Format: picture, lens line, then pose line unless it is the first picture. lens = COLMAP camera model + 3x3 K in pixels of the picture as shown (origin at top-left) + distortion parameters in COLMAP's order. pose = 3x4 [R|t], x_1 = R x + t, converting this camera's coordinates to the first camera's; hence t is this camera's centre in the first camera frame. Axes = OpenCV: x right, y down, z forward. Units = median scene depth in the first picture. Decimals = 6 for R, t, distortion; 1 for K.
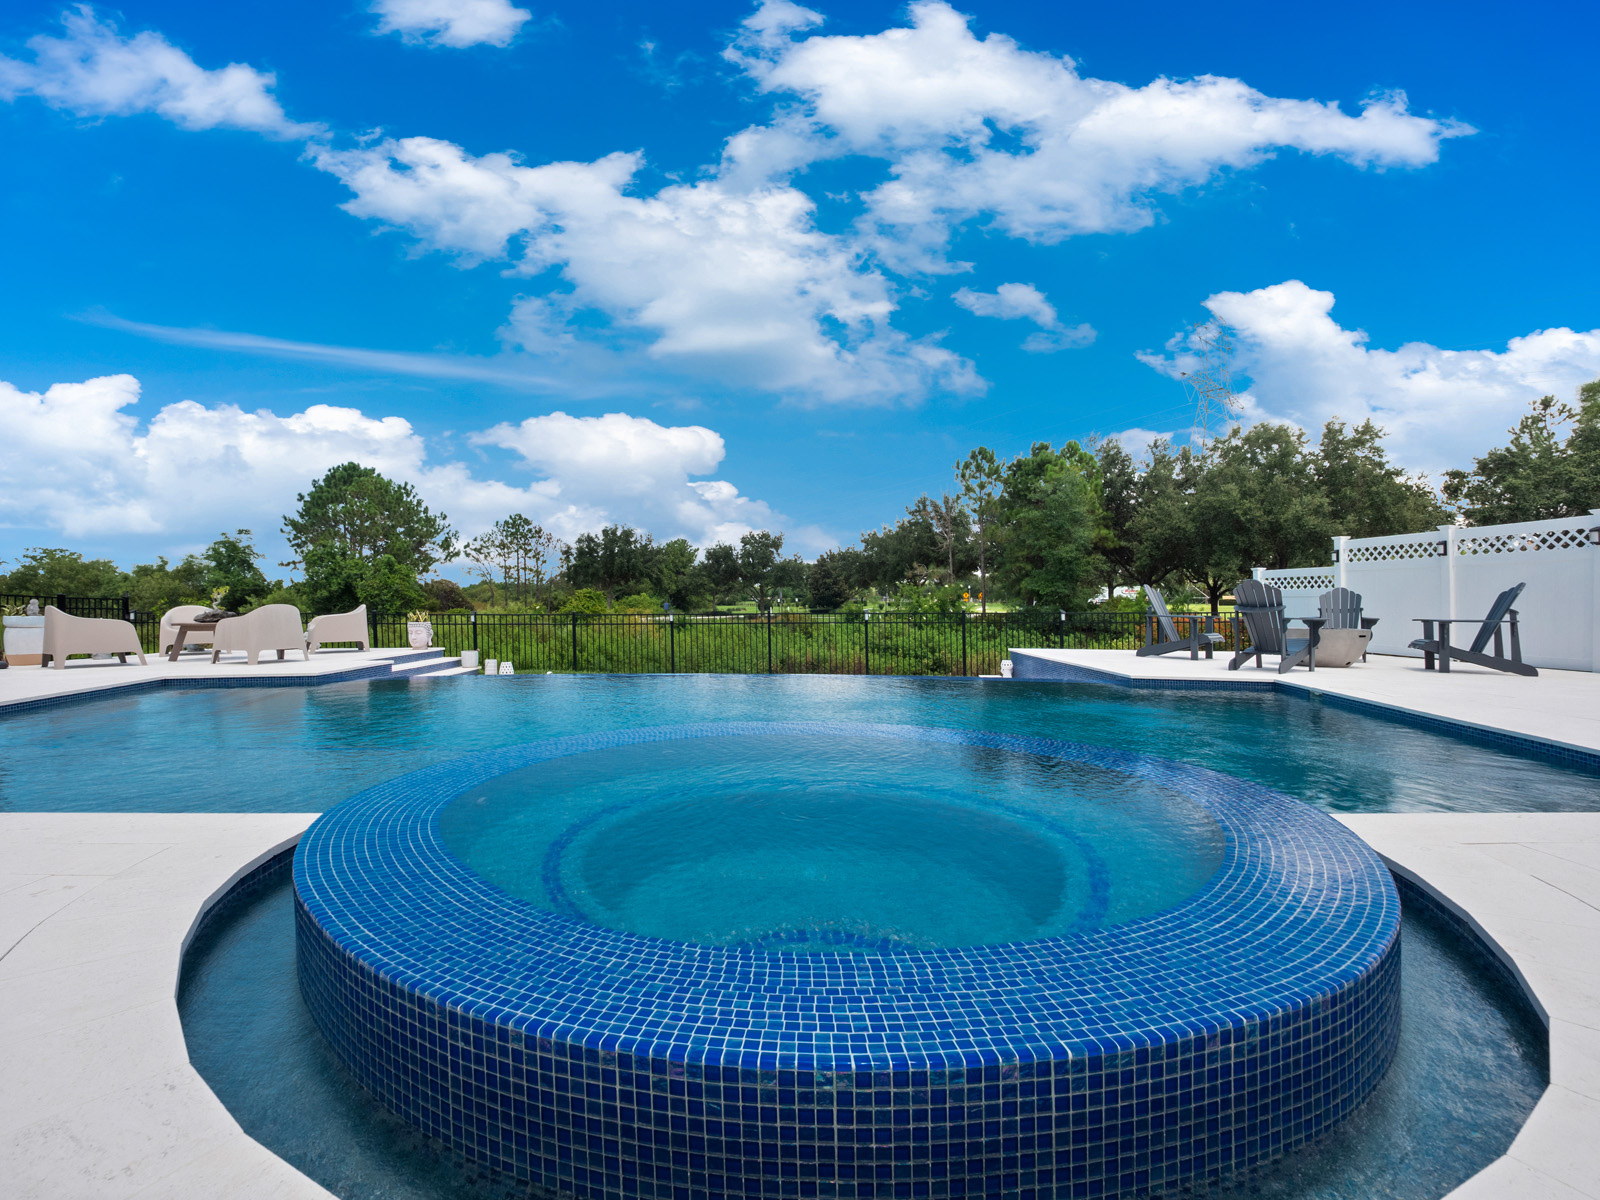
lens RADIAL K [[705.2, 0, 800.0], [0, 705.2, 600.0], [0, 0, 1]] dist [-0.000836, -0.000353]
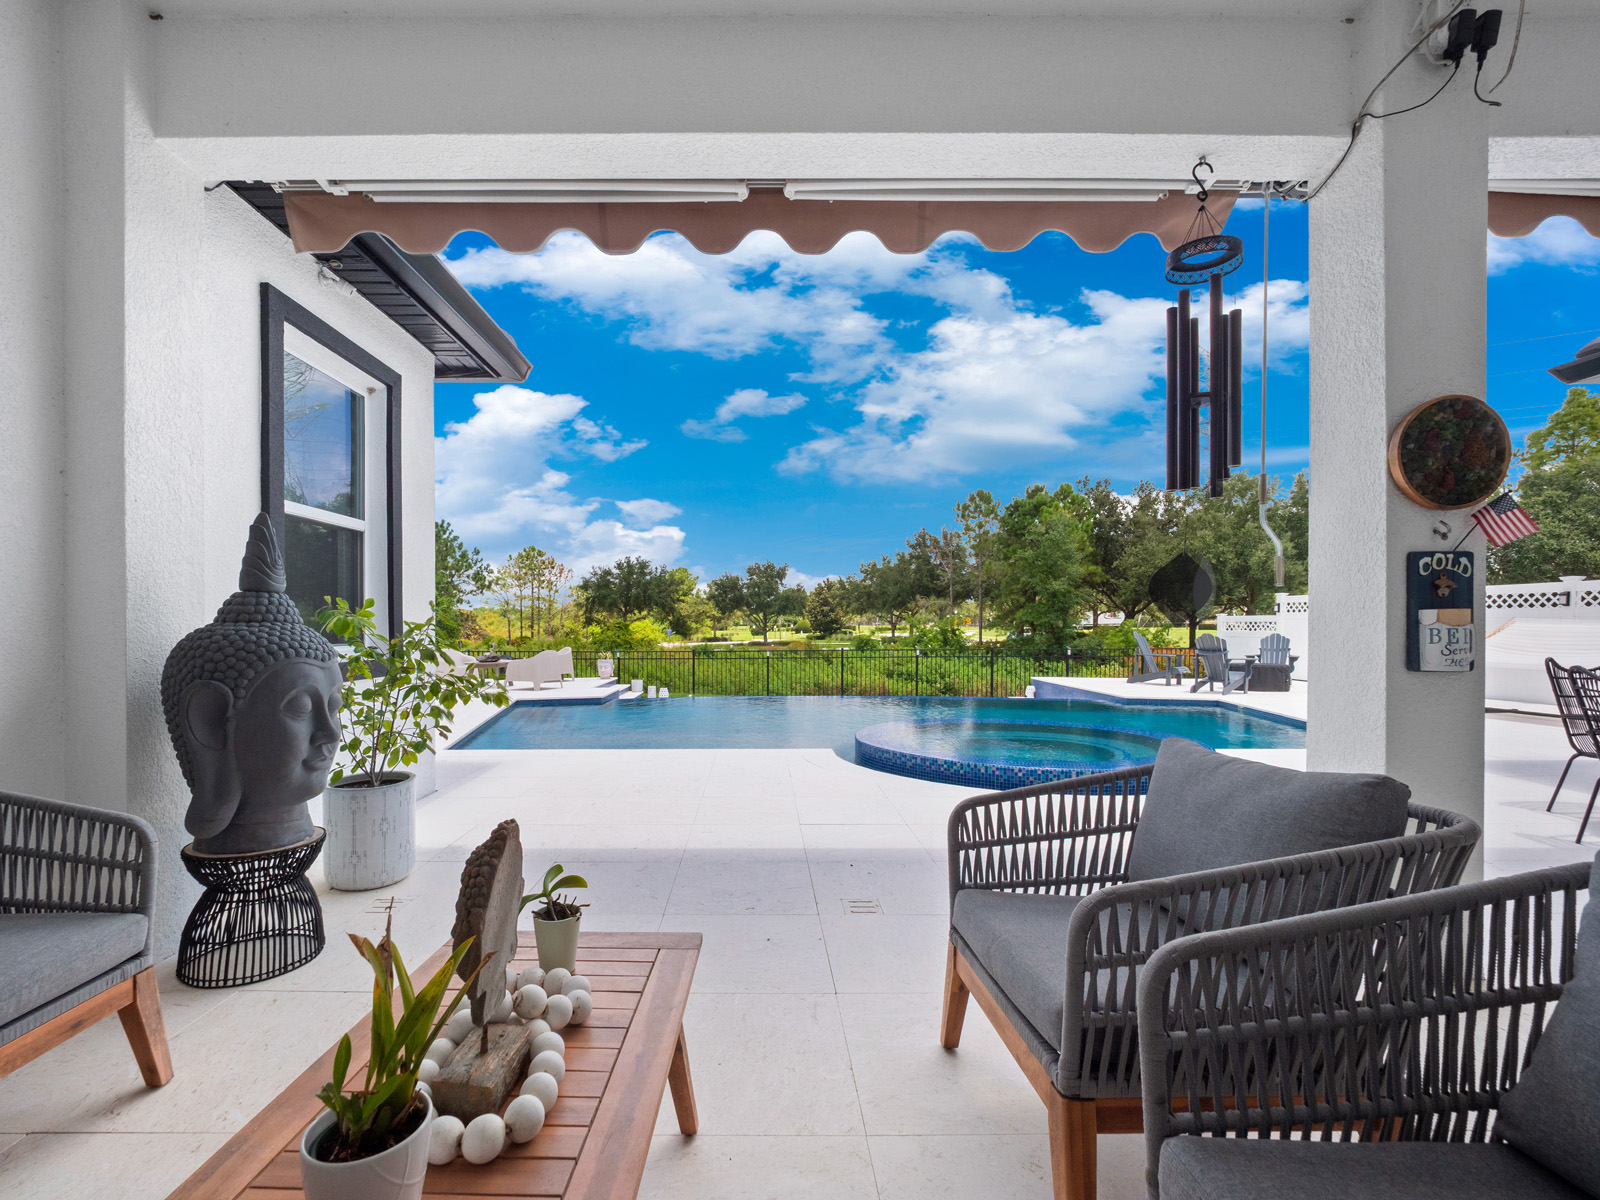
lens RADIAL K [[690.2, 0, 778.4], [0, 690.2, 664.1], [0, 0, 1]] dist [0.001222, 0.000441]
pose [[0.999936, -0.003490, -0.010766, -0.048014], [0.004109, 0.998311, 0.057955, -0.009541], [0.010545, -0.057996, 0.998261, -0.089926]]
